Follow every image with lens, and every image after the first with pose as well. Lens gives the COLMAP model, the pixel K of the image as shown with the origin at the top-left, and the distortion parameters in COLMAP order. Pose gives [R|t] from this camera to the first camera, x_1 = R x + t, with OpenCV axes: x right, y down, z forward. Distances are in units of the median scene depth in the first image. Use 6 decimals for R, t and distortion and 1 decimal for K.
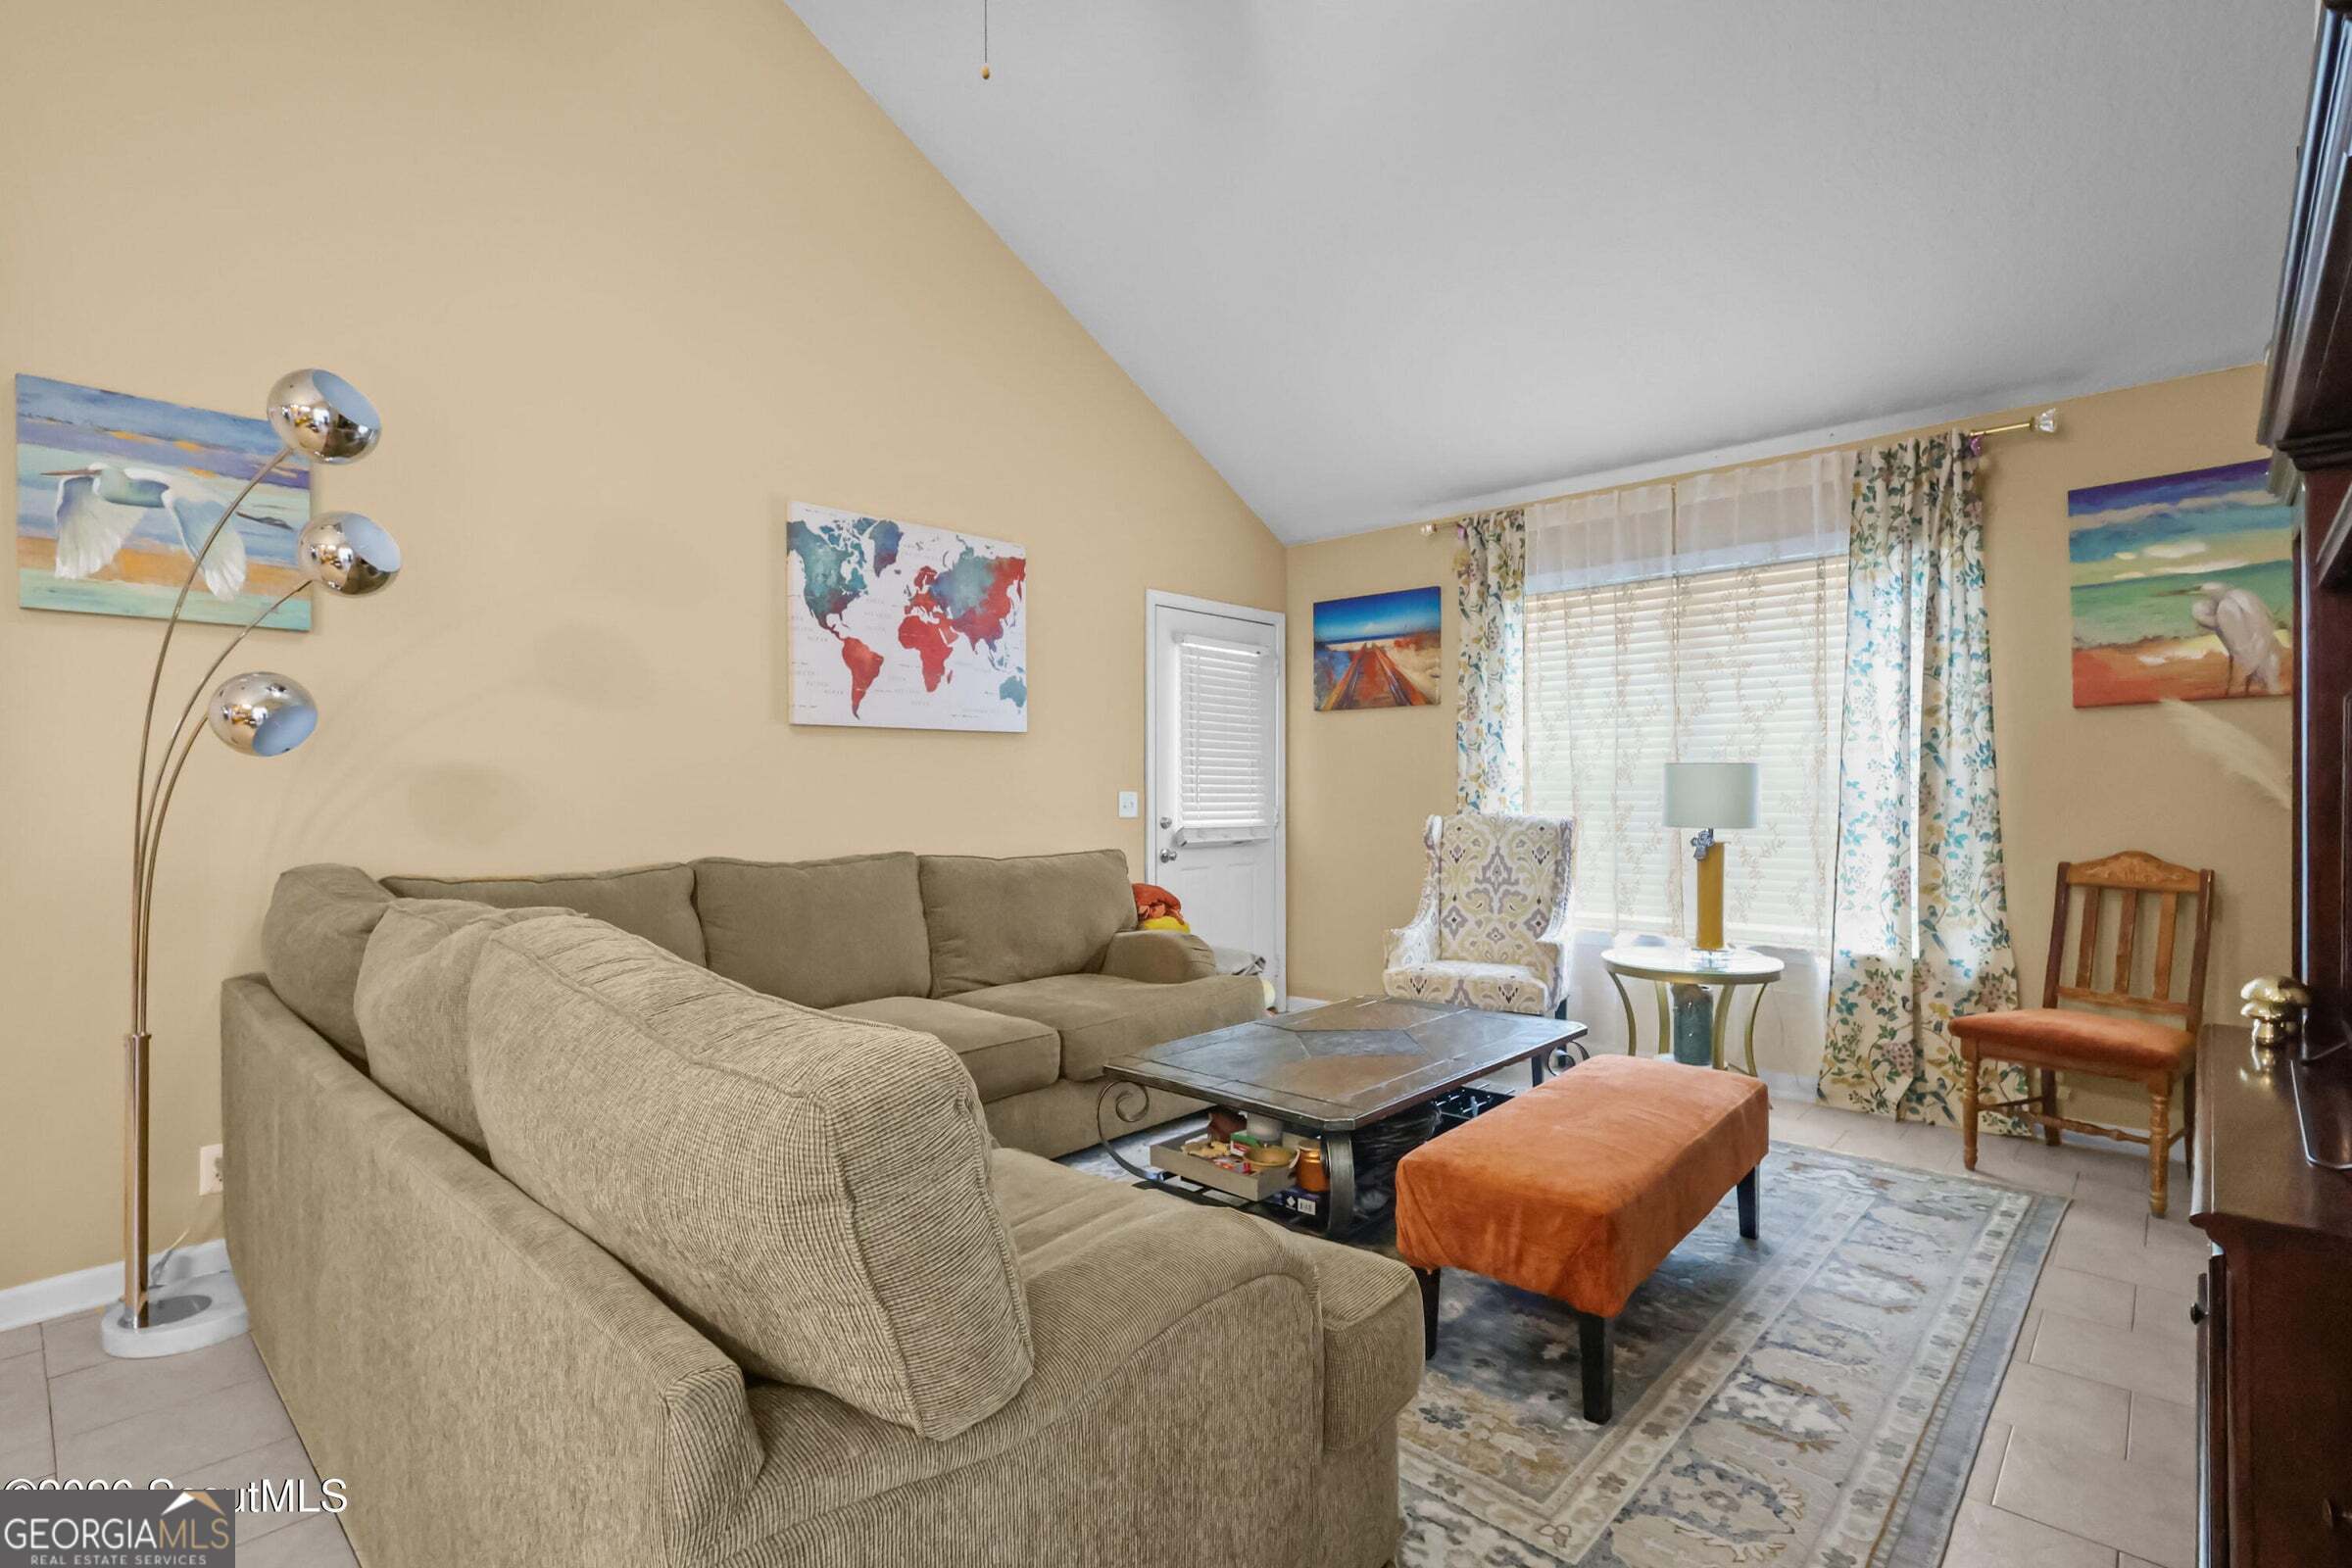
lens RADIAL K [[1085.1, 0, 1179.5], [0, 1085.1, 792.8], [0, 0, 1]] dist [-0.000158, -0.000457]
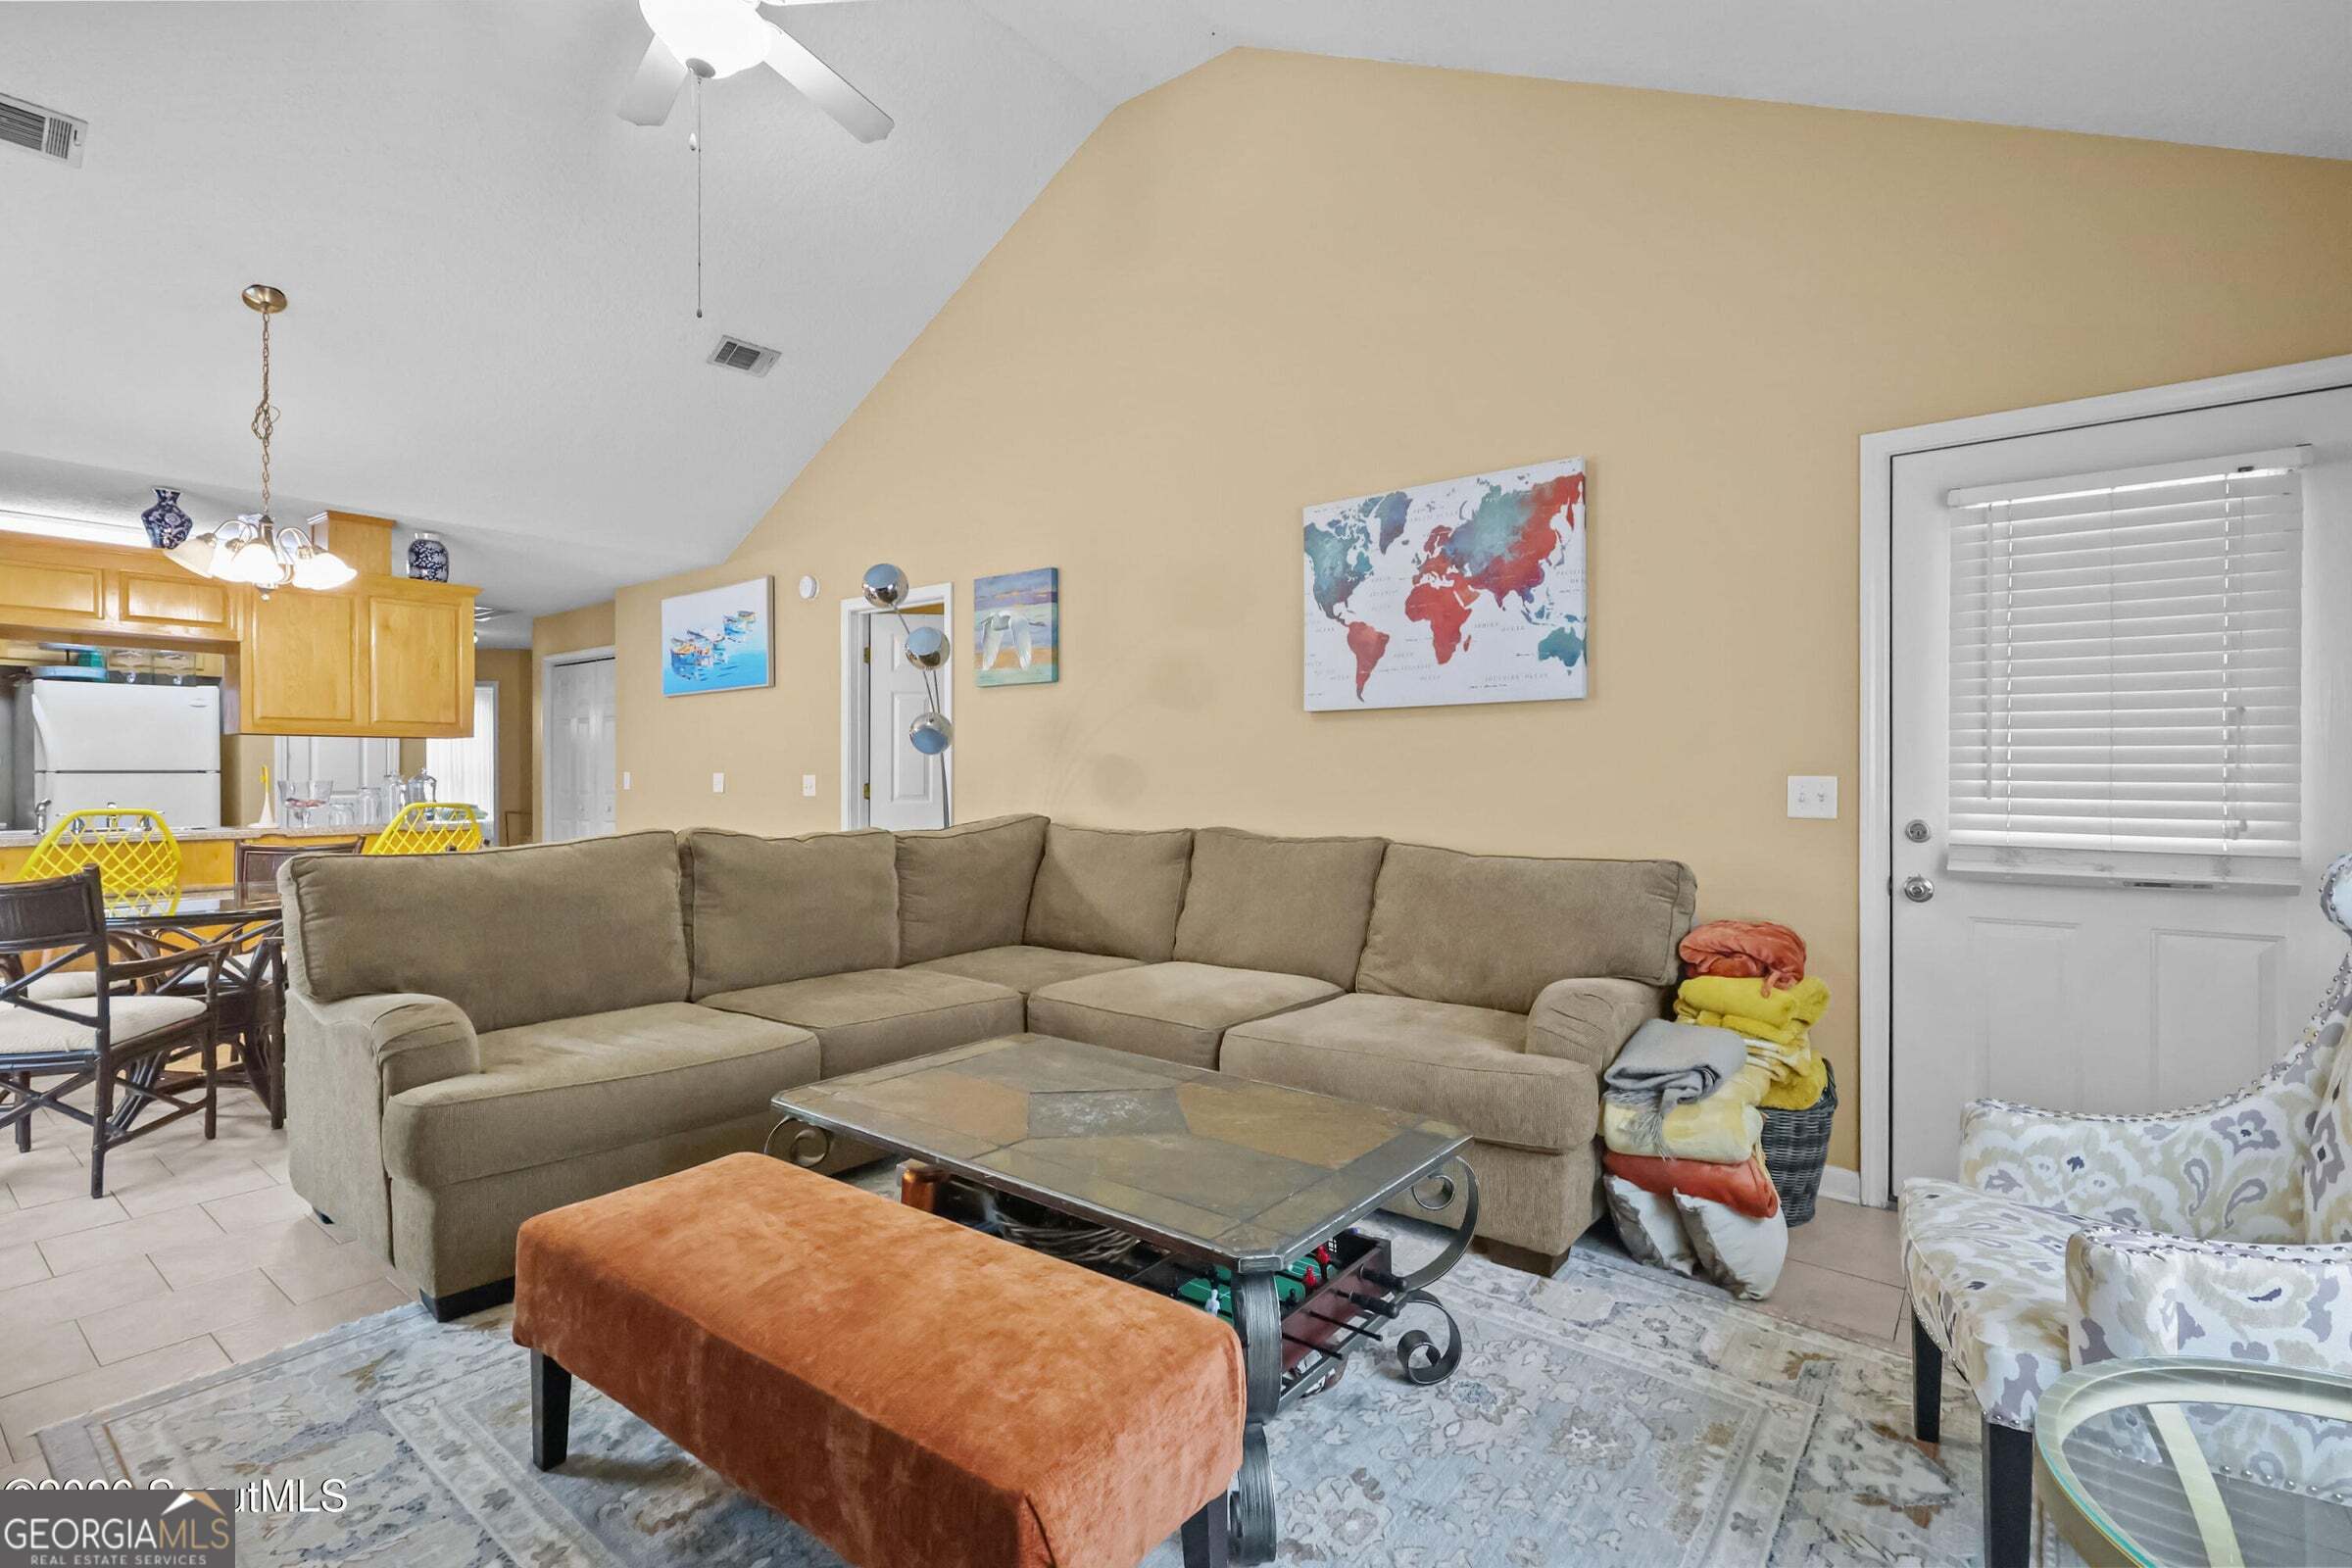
lens RADIAL K [[1085.1, 0, 1179.2], [0, 1085.1, 771.9], [0, 0, 1]] dist [-0.000158, -0.000457]
pose [[0.085999, 0.001167, -0.996295, 0.666563], [-0.004425, 0.999990, 0.000790, -0.002859], [0.996285, 0.004341, 0.086003, 0.720792]]
